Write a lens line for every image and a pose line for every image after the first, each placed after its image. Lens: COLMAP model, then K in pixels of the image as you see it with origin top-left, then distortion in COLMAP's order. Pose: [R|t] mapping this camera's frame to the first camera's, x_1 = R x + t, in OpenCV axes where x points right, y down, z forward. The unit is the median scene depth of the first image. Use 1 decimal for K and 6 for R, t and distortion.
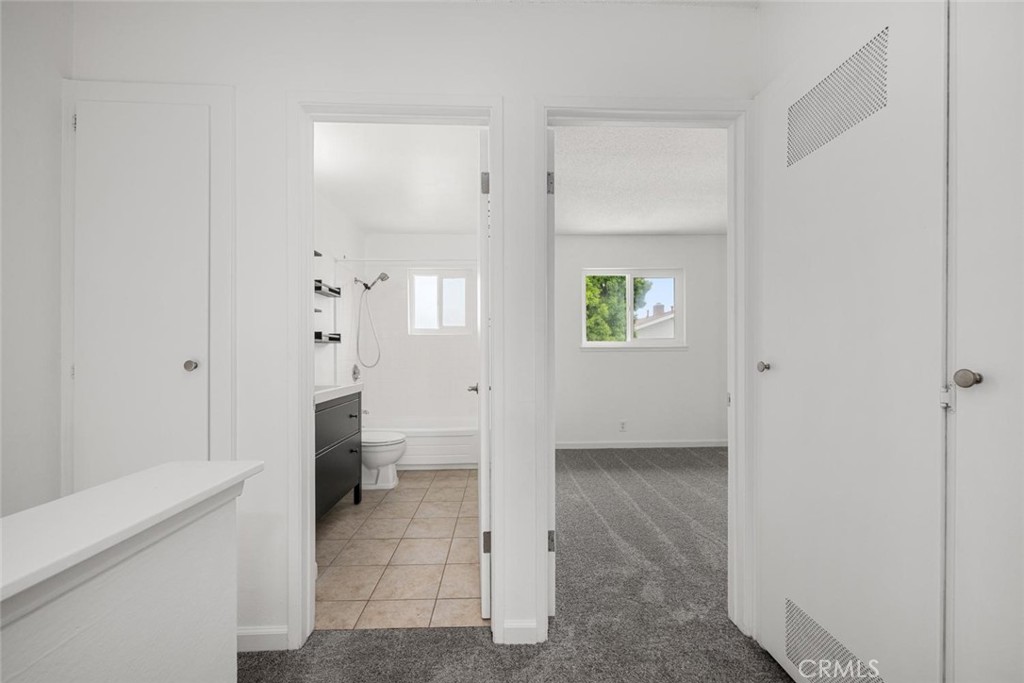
lens RADIAL K [[418.5, 0, 513.0], [0, 418.5, 336.0], [0, 0, 1]] dist [-0.000211, -0.000057]
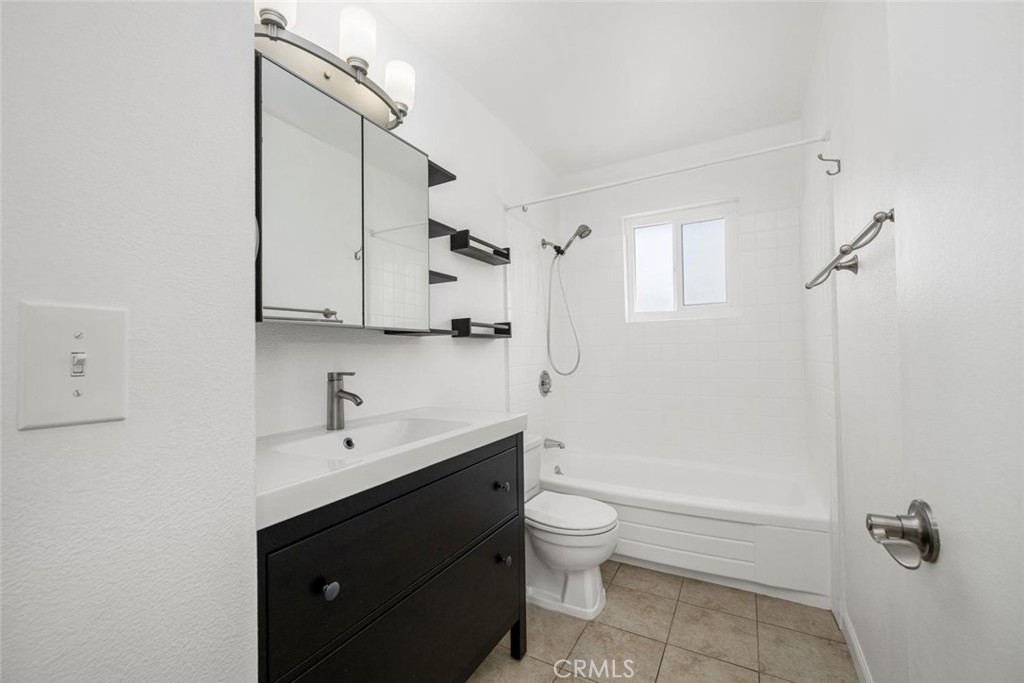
lens RADIAL K [[418.5, 0, 513.0], [0, 418.5, 336.0], [0, 0, 1]] dist [-0.000211, -0.000057]
pose [[0.857992, -0.019585, -0.513289, -0.093082], [0.024210, 0.999704, 0.002323, 0.013148], [0.513092, -0.014420, 0.858213, 0.469501]]
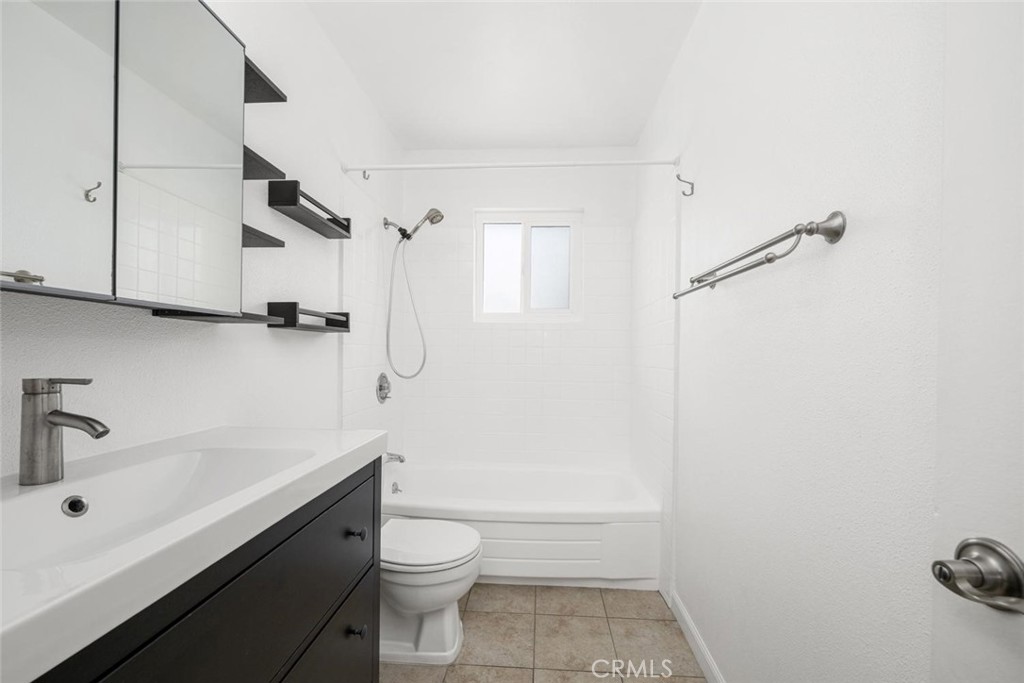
lens RADIAL K [[414.9, 0, 513.8], [0, 414.9, 351.8], [0, 0, 1]] dist [-0.000931, 0.000163]
pose [[0.995806, 0.027859, -0.087144, -0.175899], [-0.024496, 0.998922, 0.039419, 0.016098], [0.088148, -0.037119, 0.995416, 0.528223]]
